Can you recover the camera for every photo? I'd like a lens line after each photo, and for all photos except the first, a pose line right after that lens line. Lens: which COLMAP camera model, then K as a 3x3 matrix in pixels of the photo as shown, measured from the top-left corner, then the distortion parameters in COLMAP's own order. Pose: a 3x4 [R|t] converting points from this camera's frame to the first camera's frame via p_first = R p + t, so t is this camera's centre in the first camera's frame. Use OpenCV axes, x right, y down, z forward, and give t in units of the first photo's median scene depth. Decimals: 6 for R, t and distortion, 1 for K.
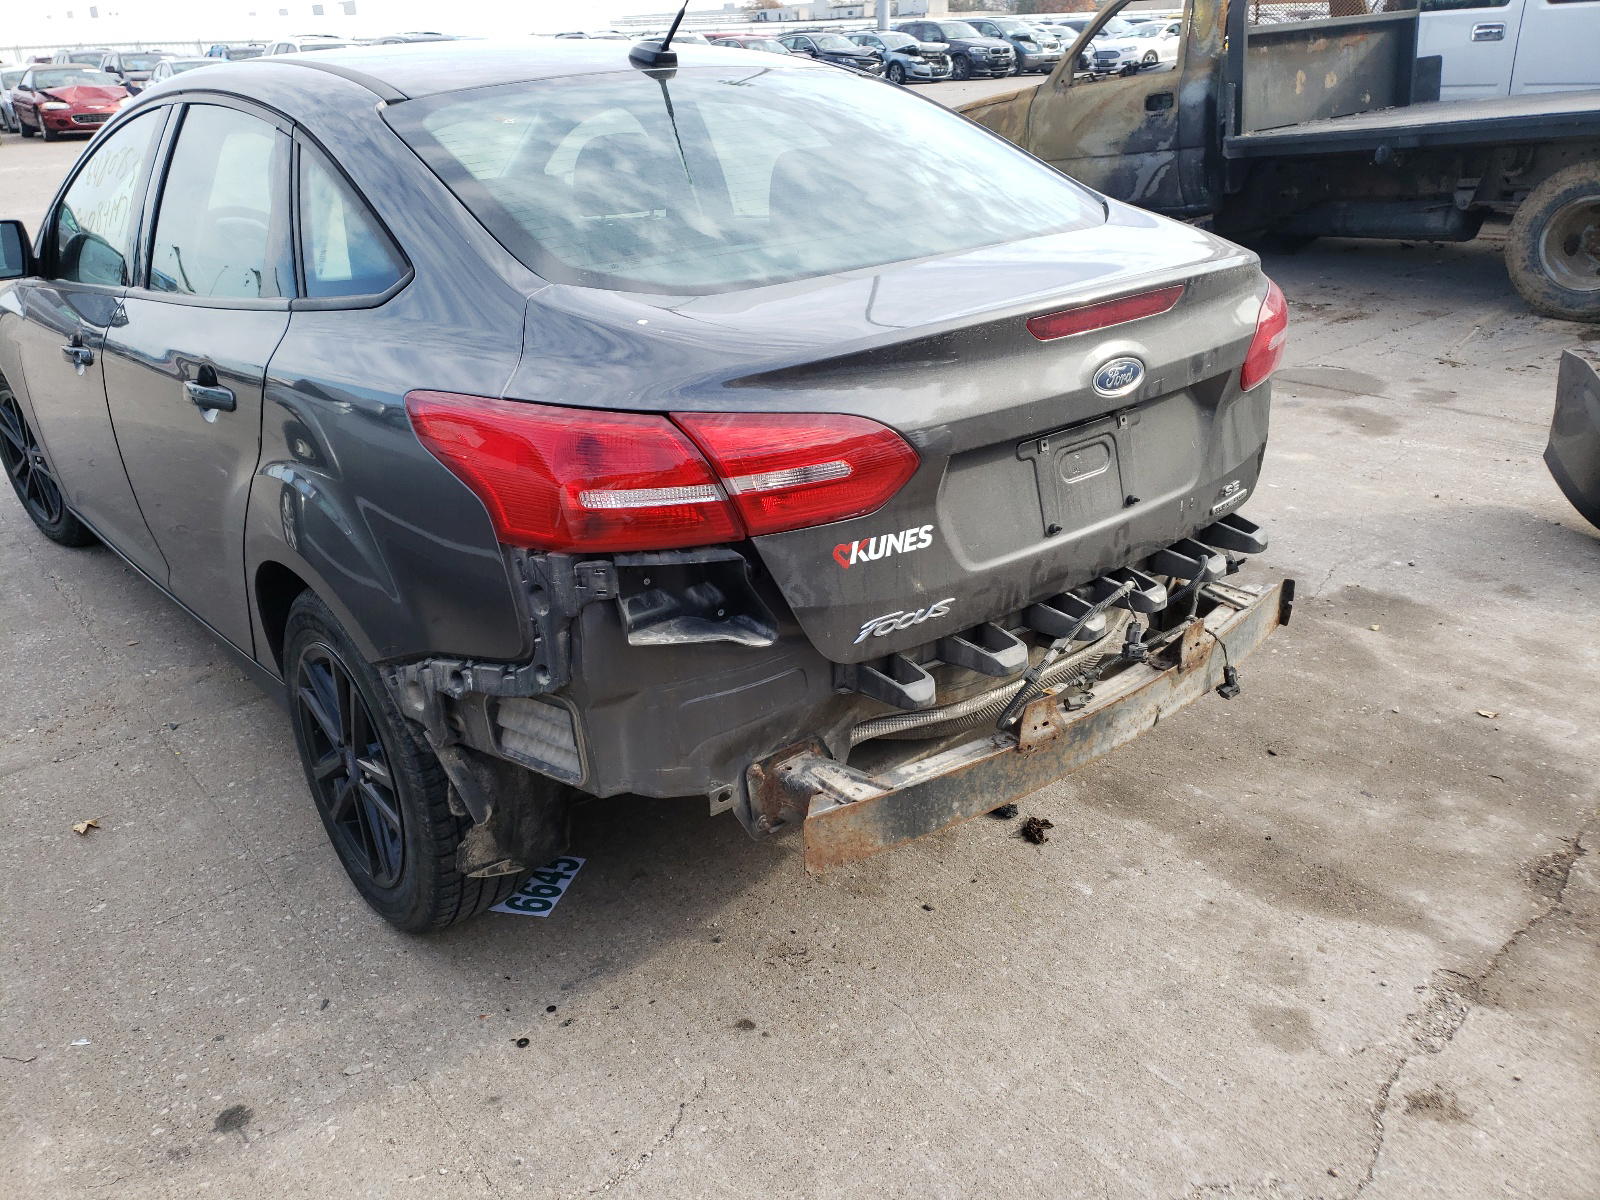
lens RADIAL K [[1210.9, 0, 800.0], [0, 1210.9, 600.0], [0, 0, 1]] dist [0.005554, 0.028946]
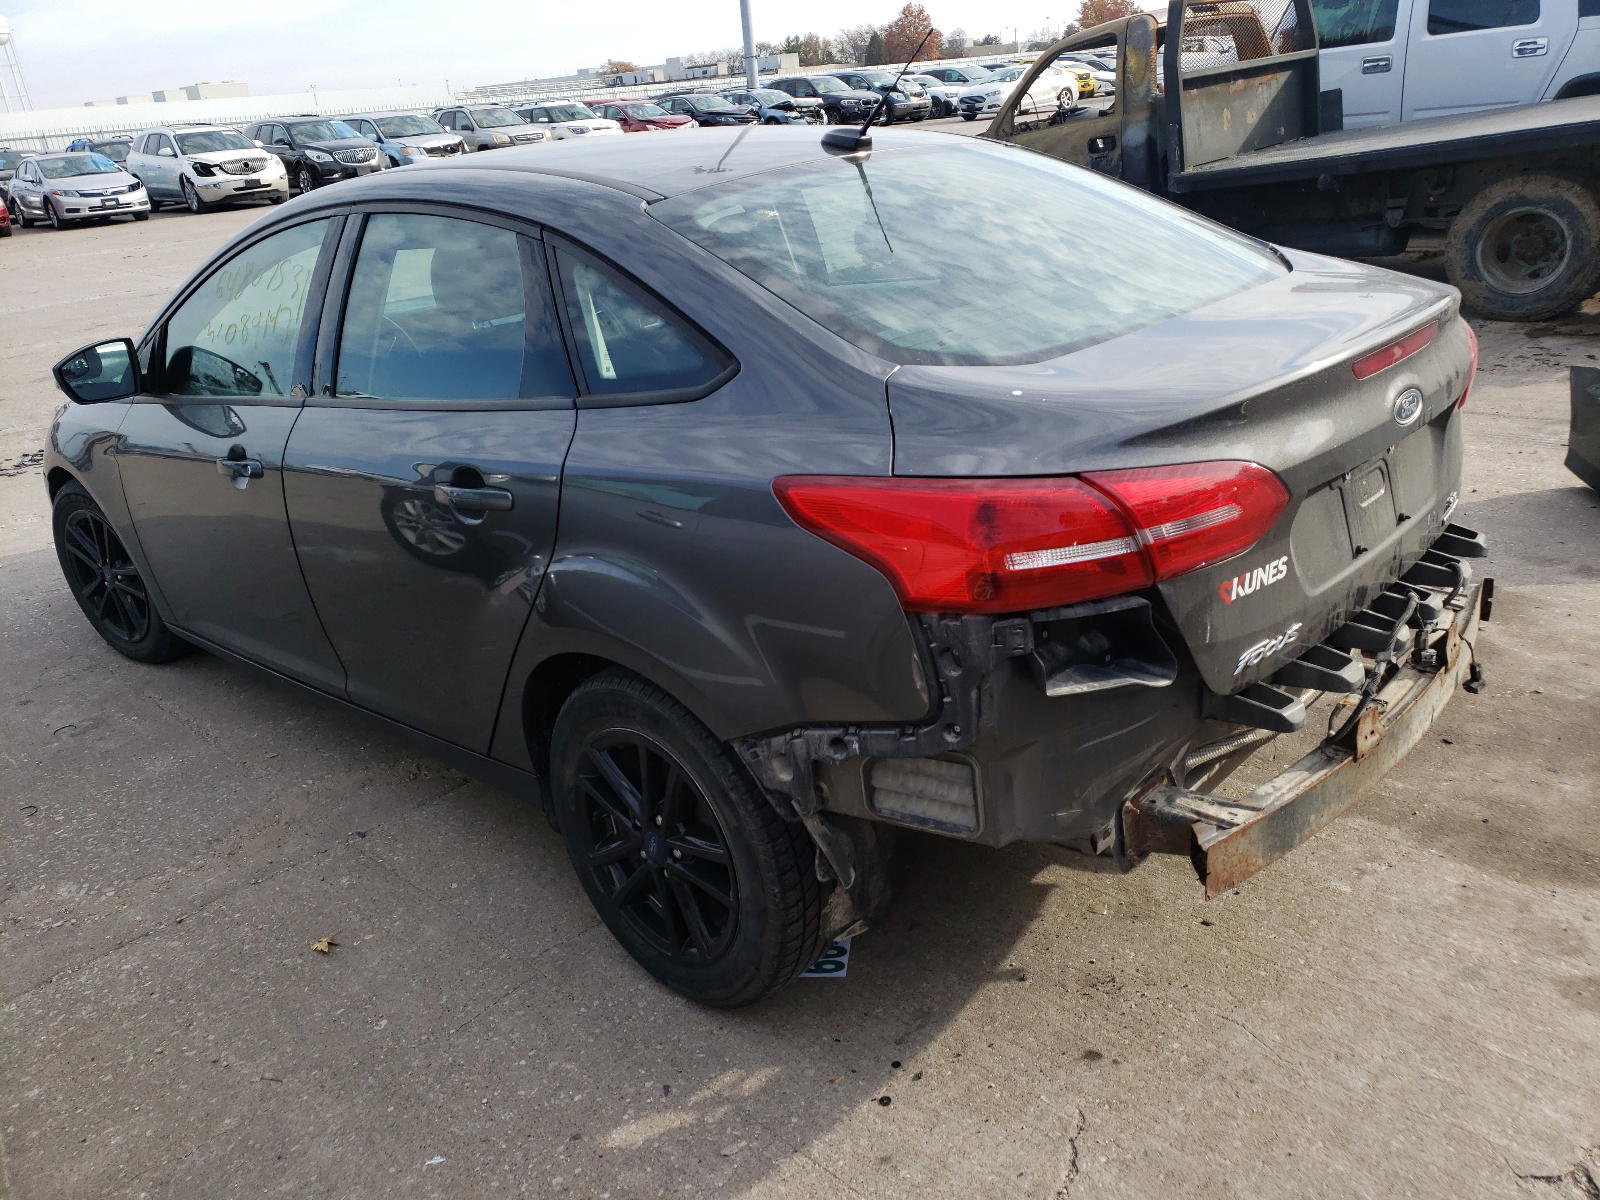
lens RADIAL K [[1211.7, 0, 800.0], [0, 1211.7, 582.4], [0, 0, 1]] dist [0.025798, 0.000592]
pose [[0.990713, -0.093263, 0.098938, -0.330182], [0.098211, 0.994085, -0.046368, -0.024164], [-0.094029, 0.055654, 0.994013, -0.027853]]
